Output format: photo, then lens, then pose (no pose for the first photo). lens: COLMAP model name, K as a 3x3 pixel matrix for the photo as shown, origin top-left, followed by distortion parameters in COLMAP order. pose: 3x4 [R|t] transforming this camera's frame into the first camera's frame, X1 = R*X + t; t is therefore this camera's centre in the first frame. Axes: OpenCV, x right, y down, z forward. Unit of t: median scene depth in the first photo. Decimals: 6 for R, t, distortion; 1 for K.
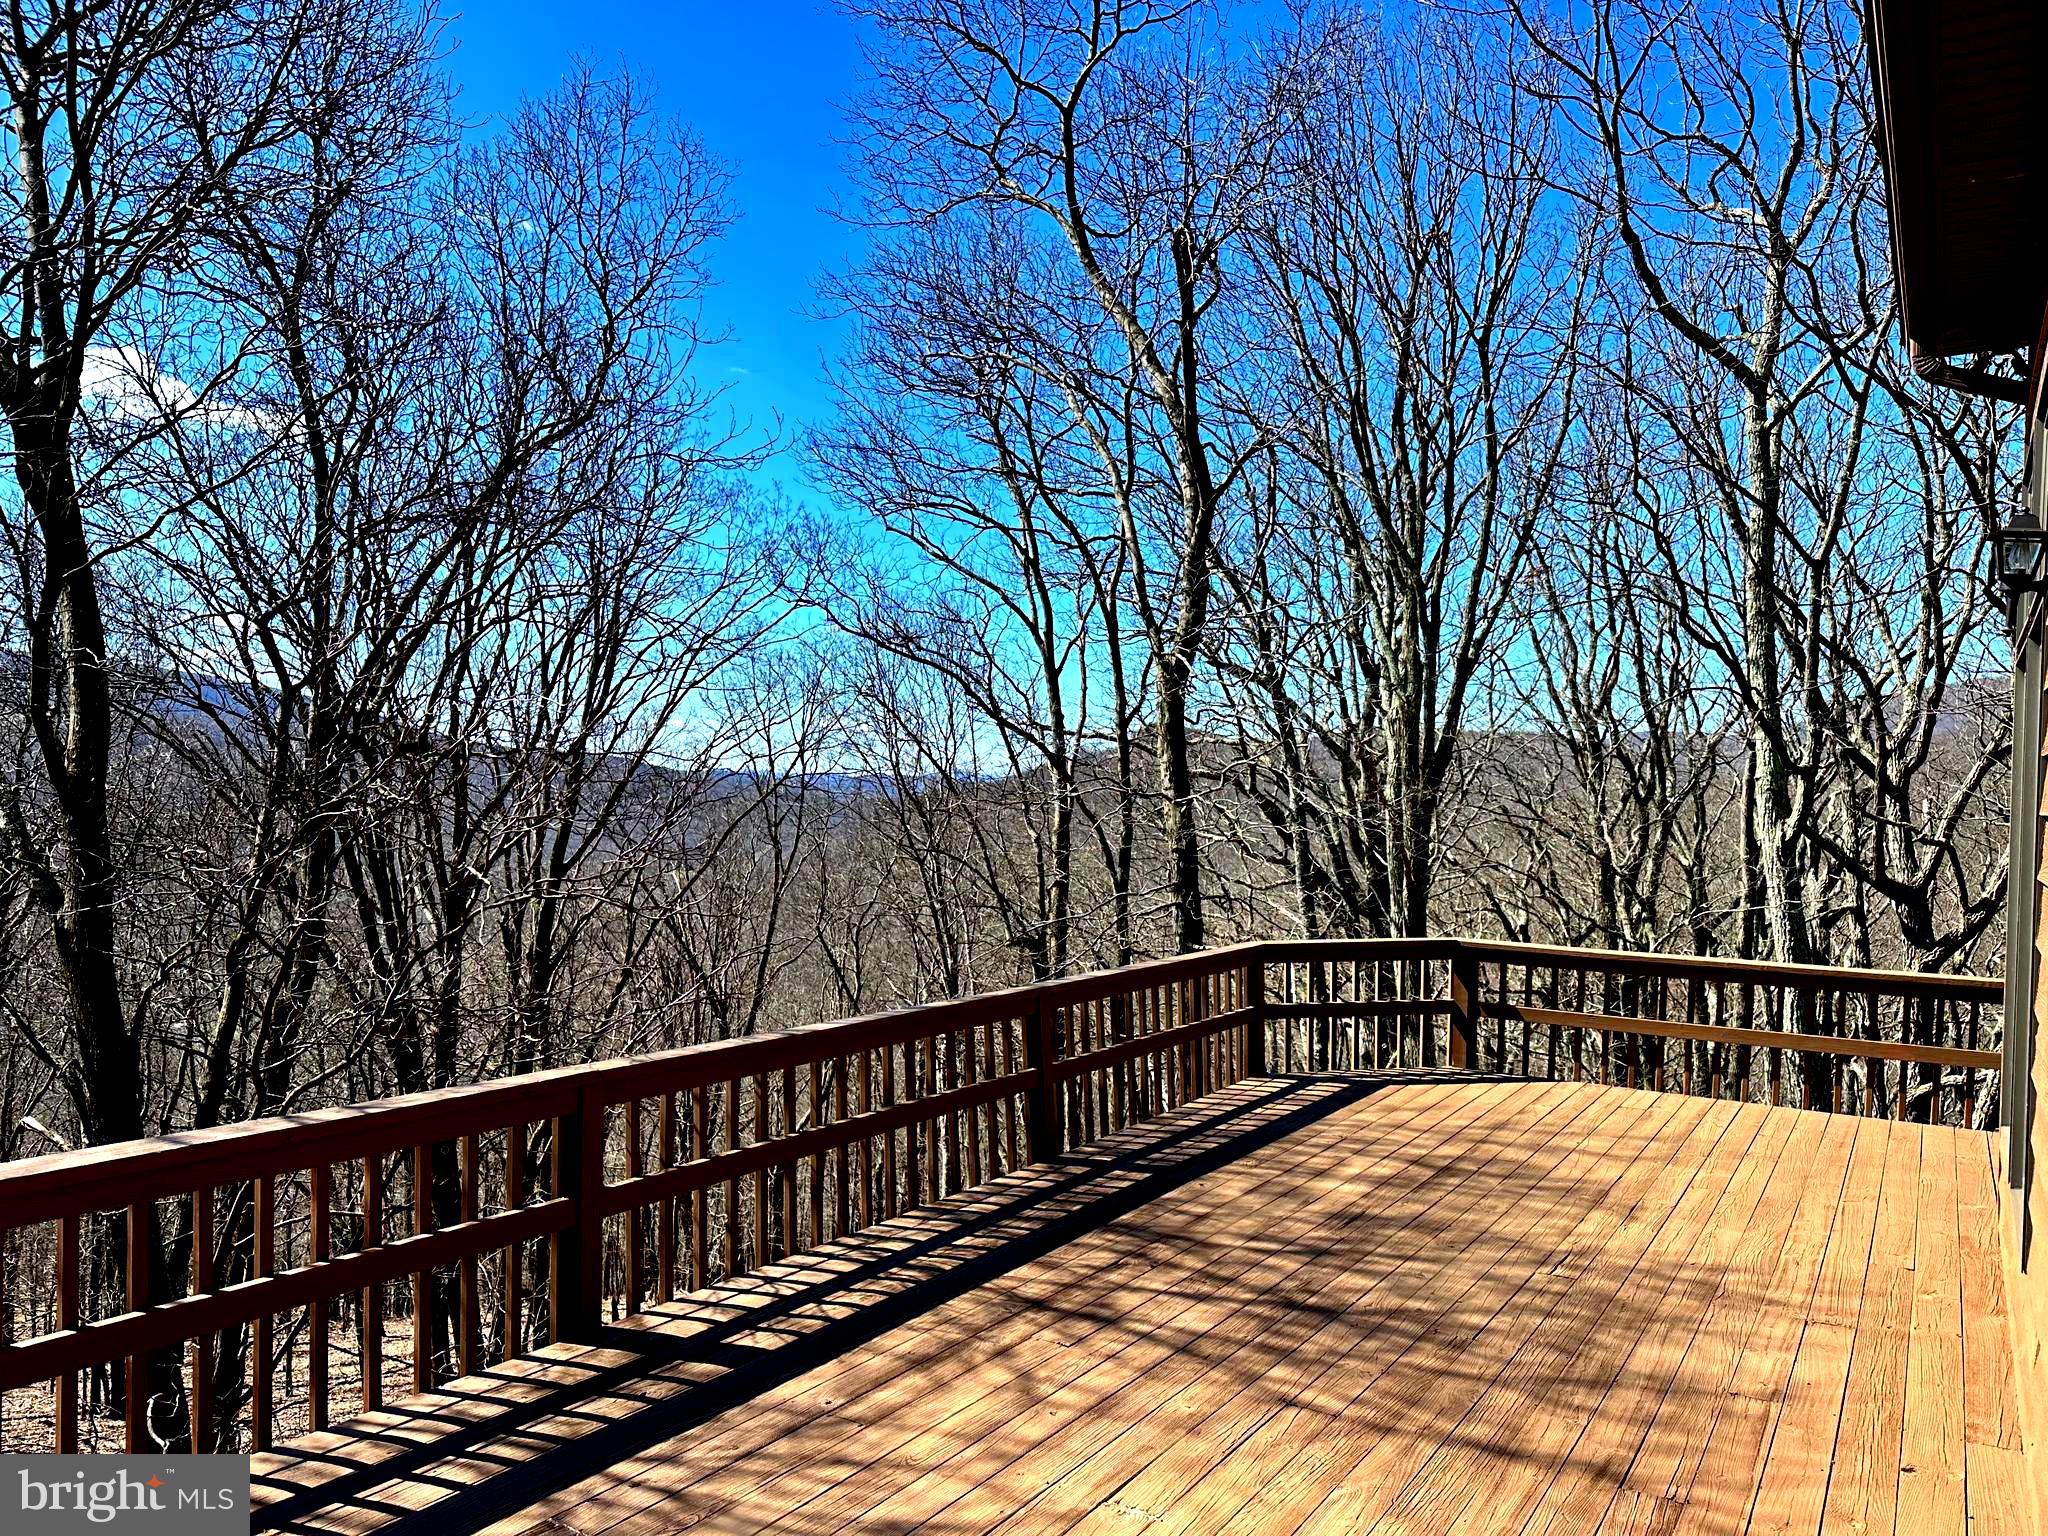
lens RADIAL K [[1433.7, 0, 989.6], [0, 1433.7, 784.2], [0, 0, 1]] dist [0.023498, 0.002269]
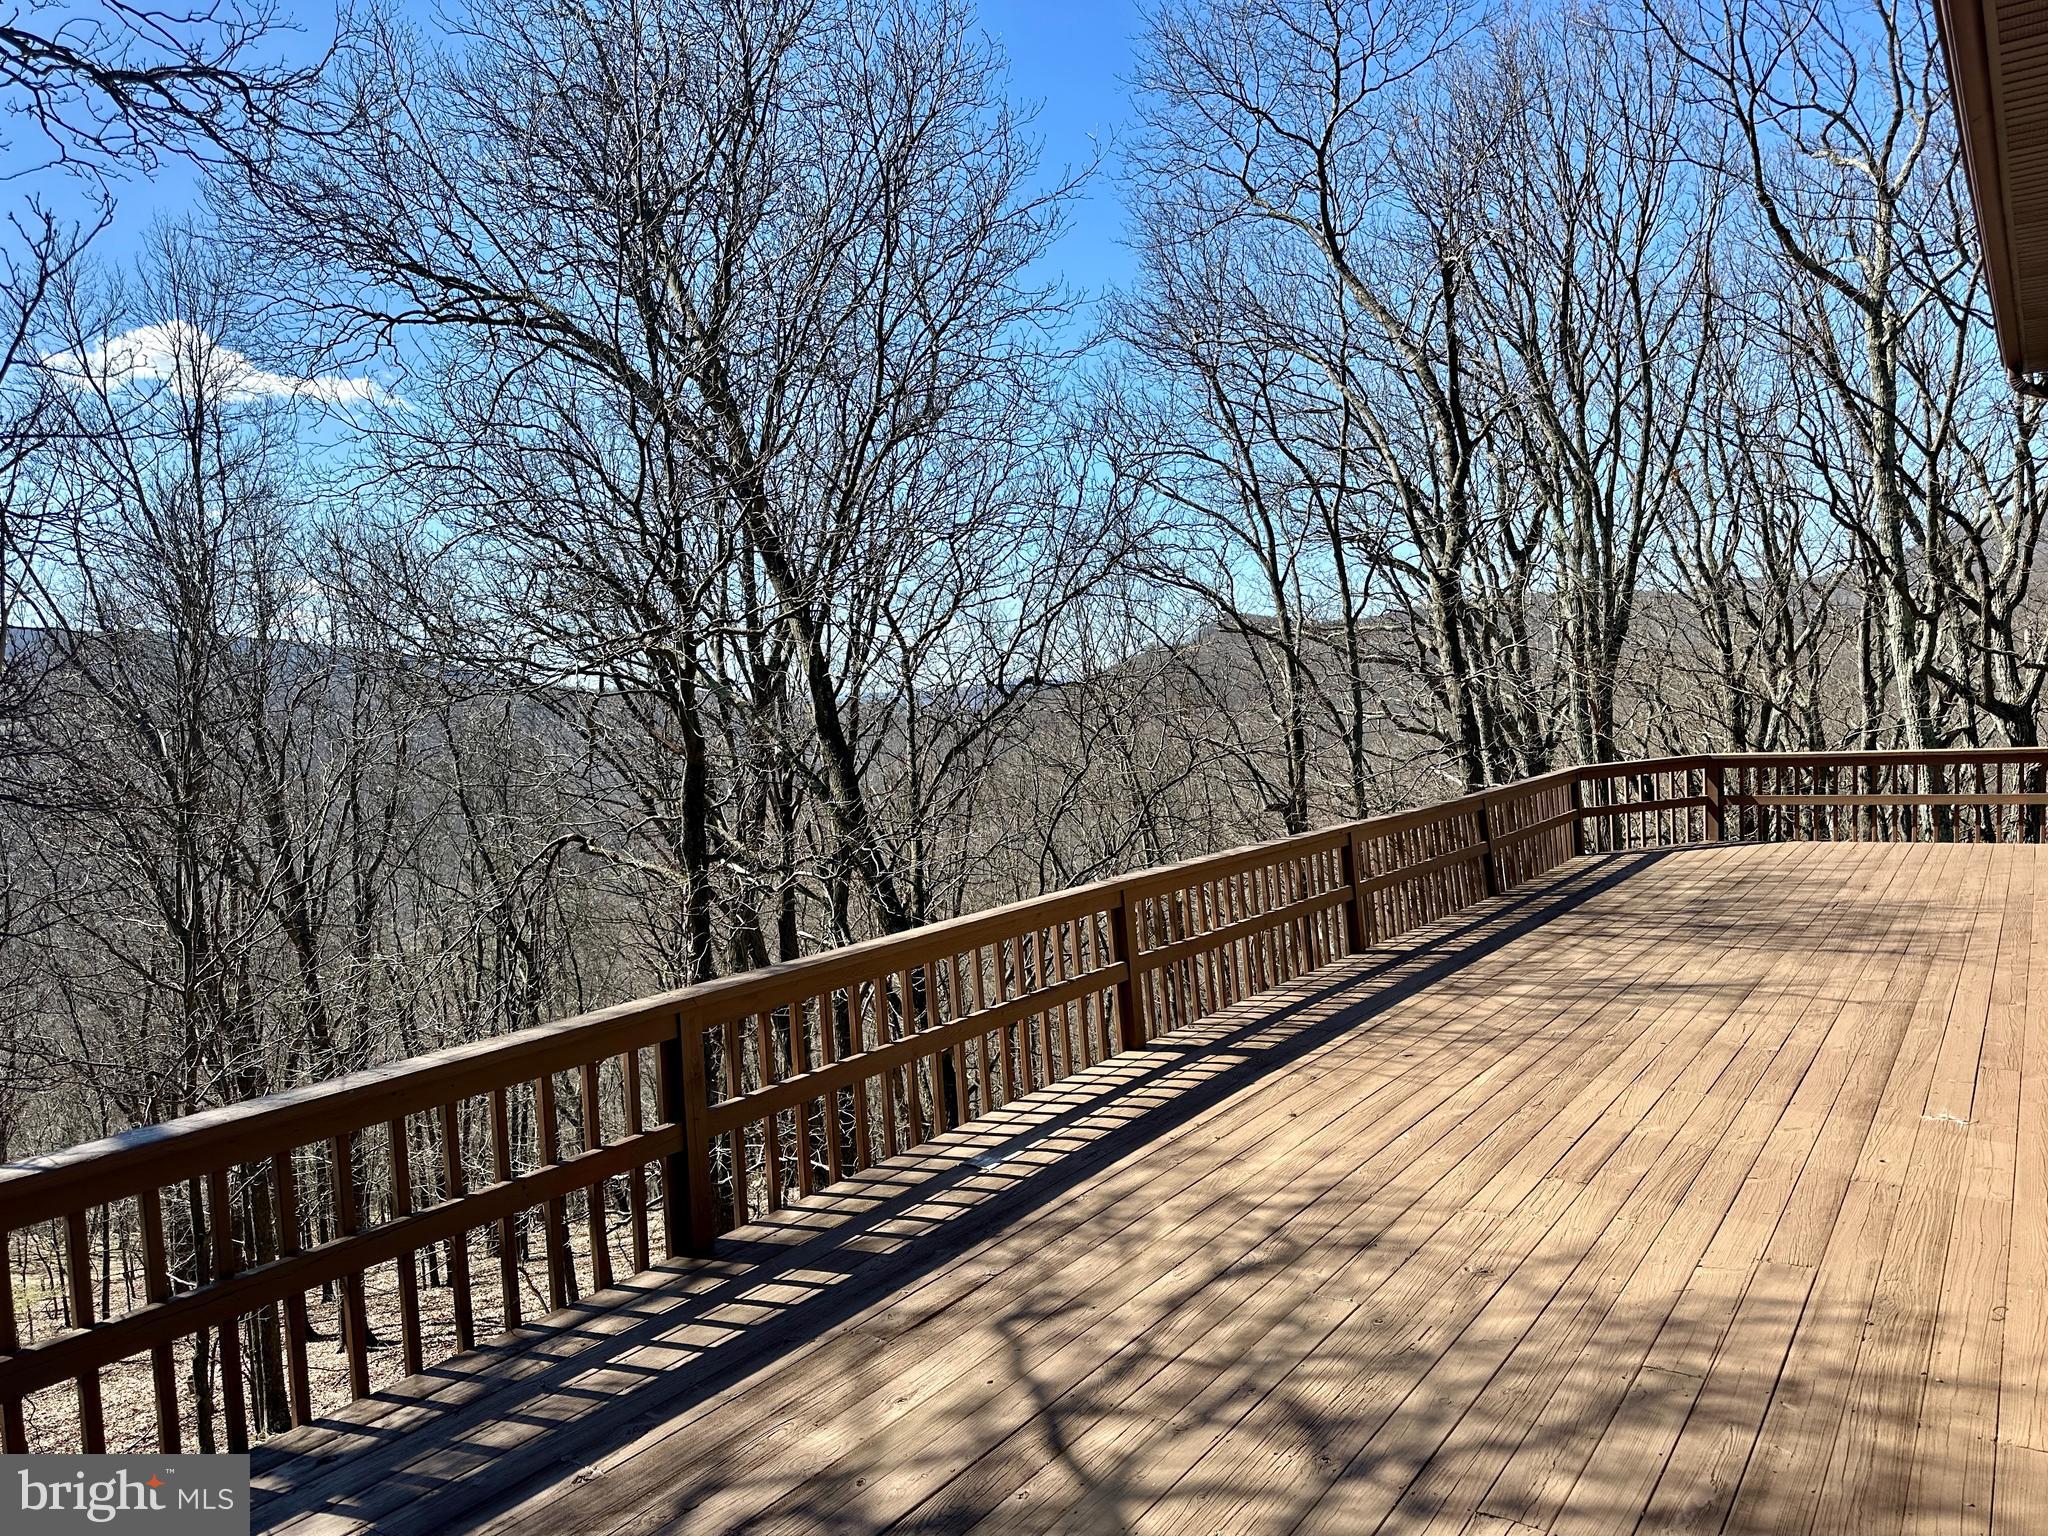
lens RADIAL K [[1403.8, 0, 1016.8], [0, 1403.8, 761.8], [0, 0, 1]] dist [0.035508, -0.024102]
pose [[0.996060, -0.075339, -0.046772, -0.133410], [0.077727, 0.995642, 0.051537, -0.006491], [0.042686, -0.054969, 0.997575, -0.205264]]
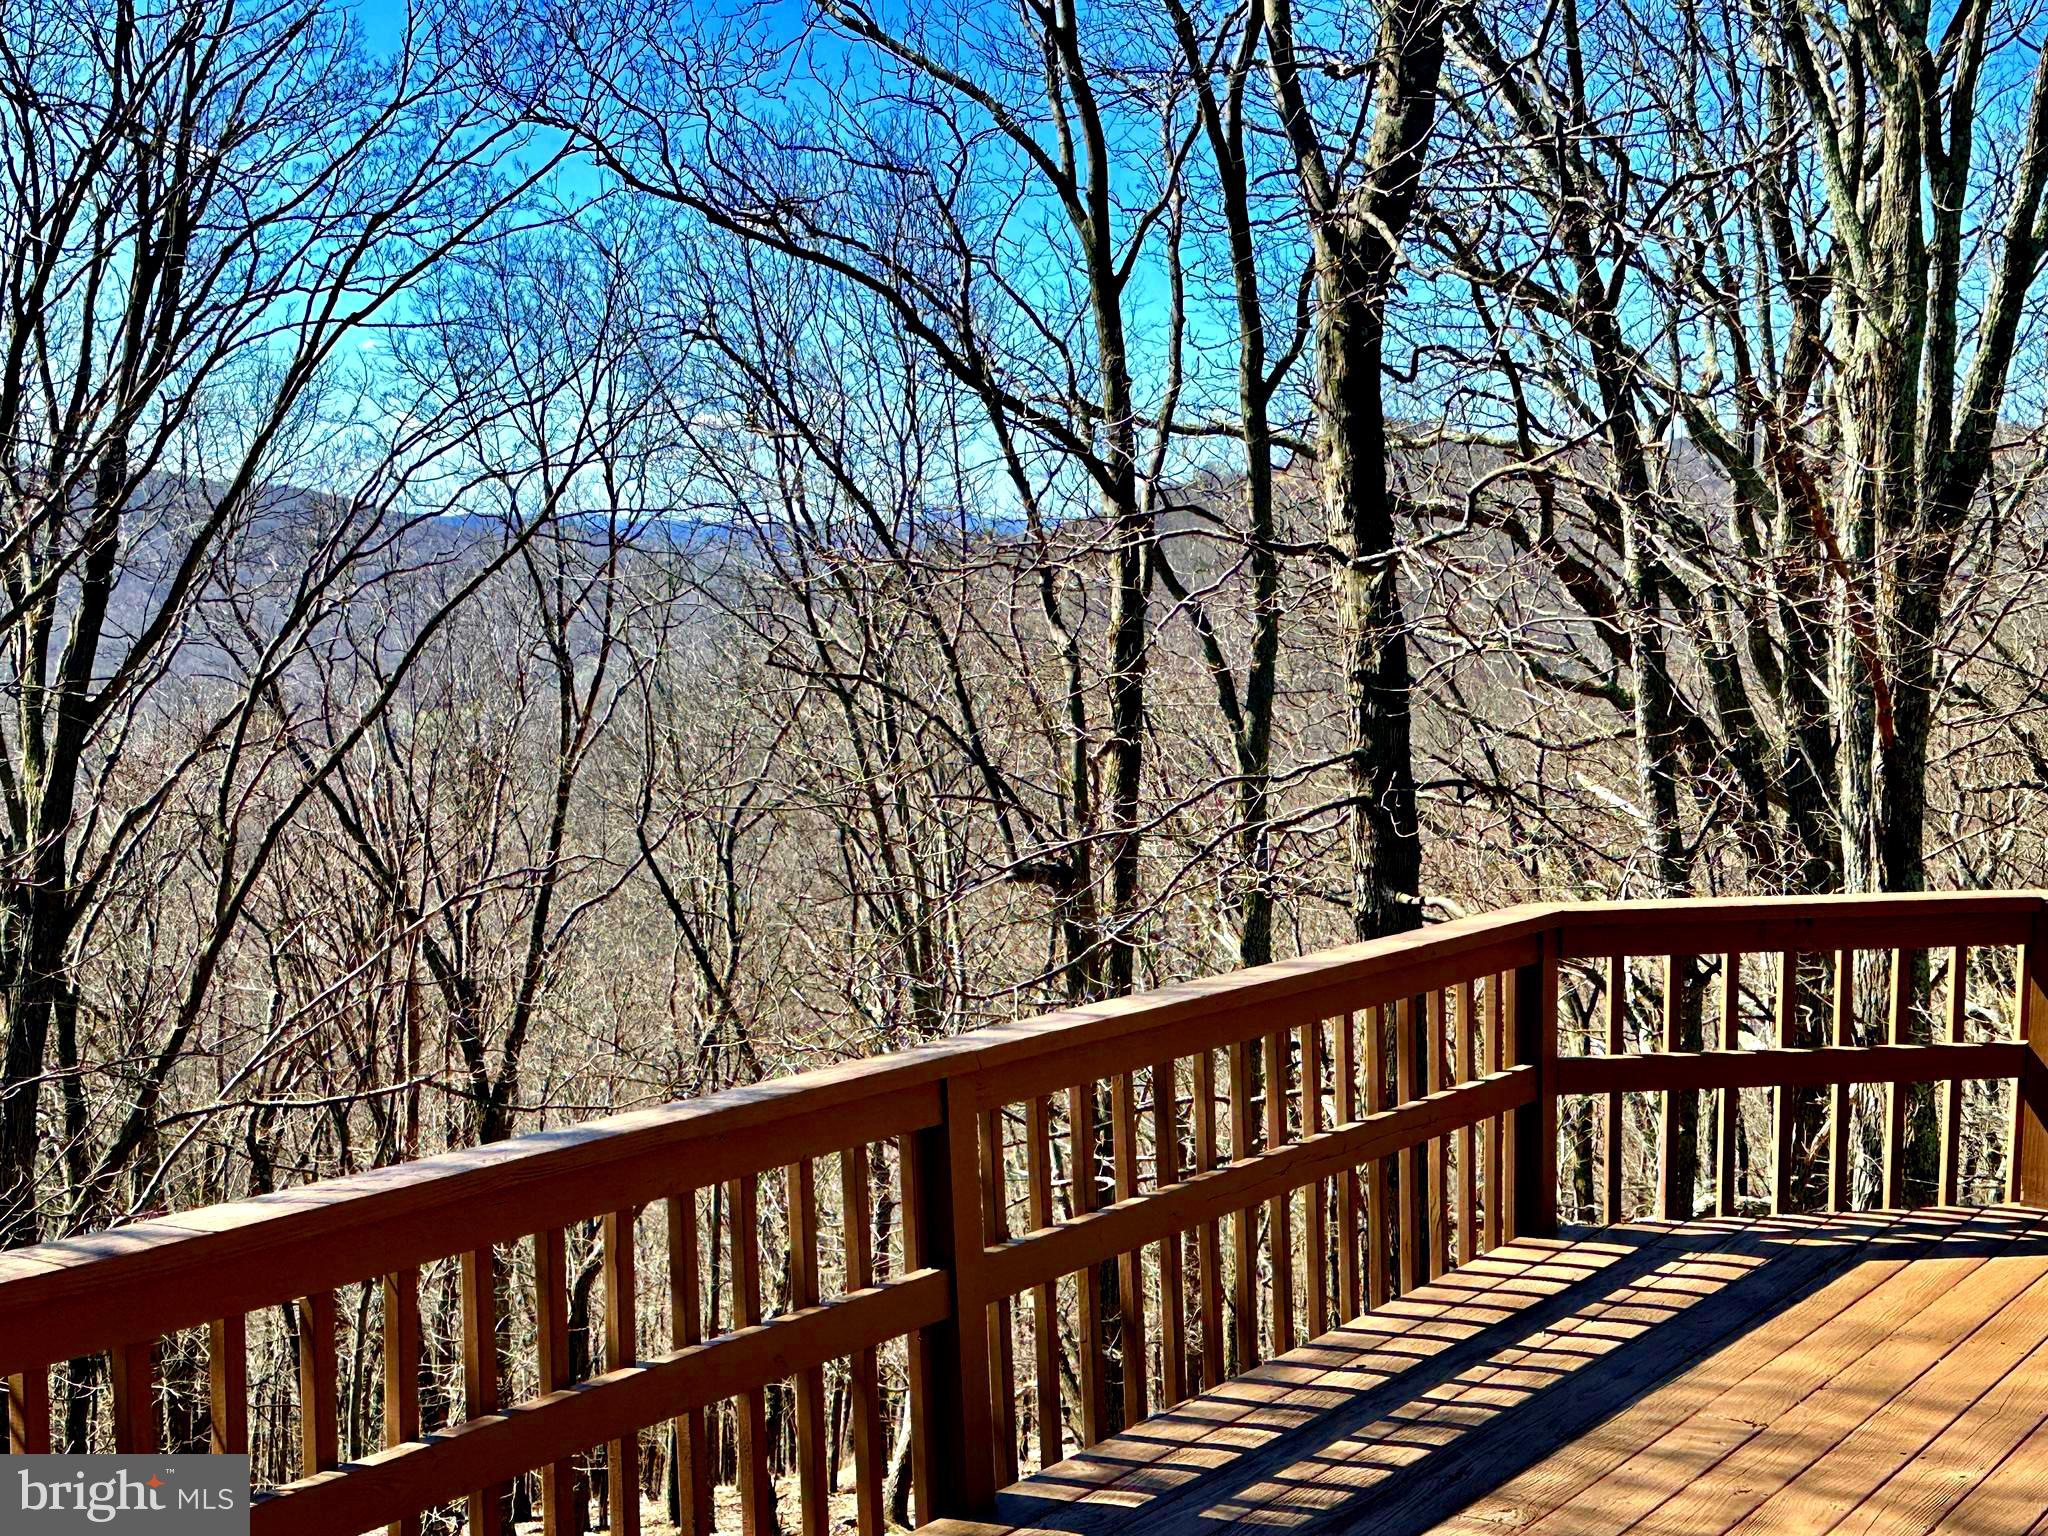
lens RADIAL K [[2847.9, 0, 1023.0], [0, 2847.9, 782.9], [0, 0, 1]] dist [0.094280, 0.000000]
pose [[0.999977, -0.006742, -0.000940, 0.017233], [0.006797, 0.996369, 0.084864, 0.002733], [0.000365, -0.084869, 0.996392, 0.082273]]
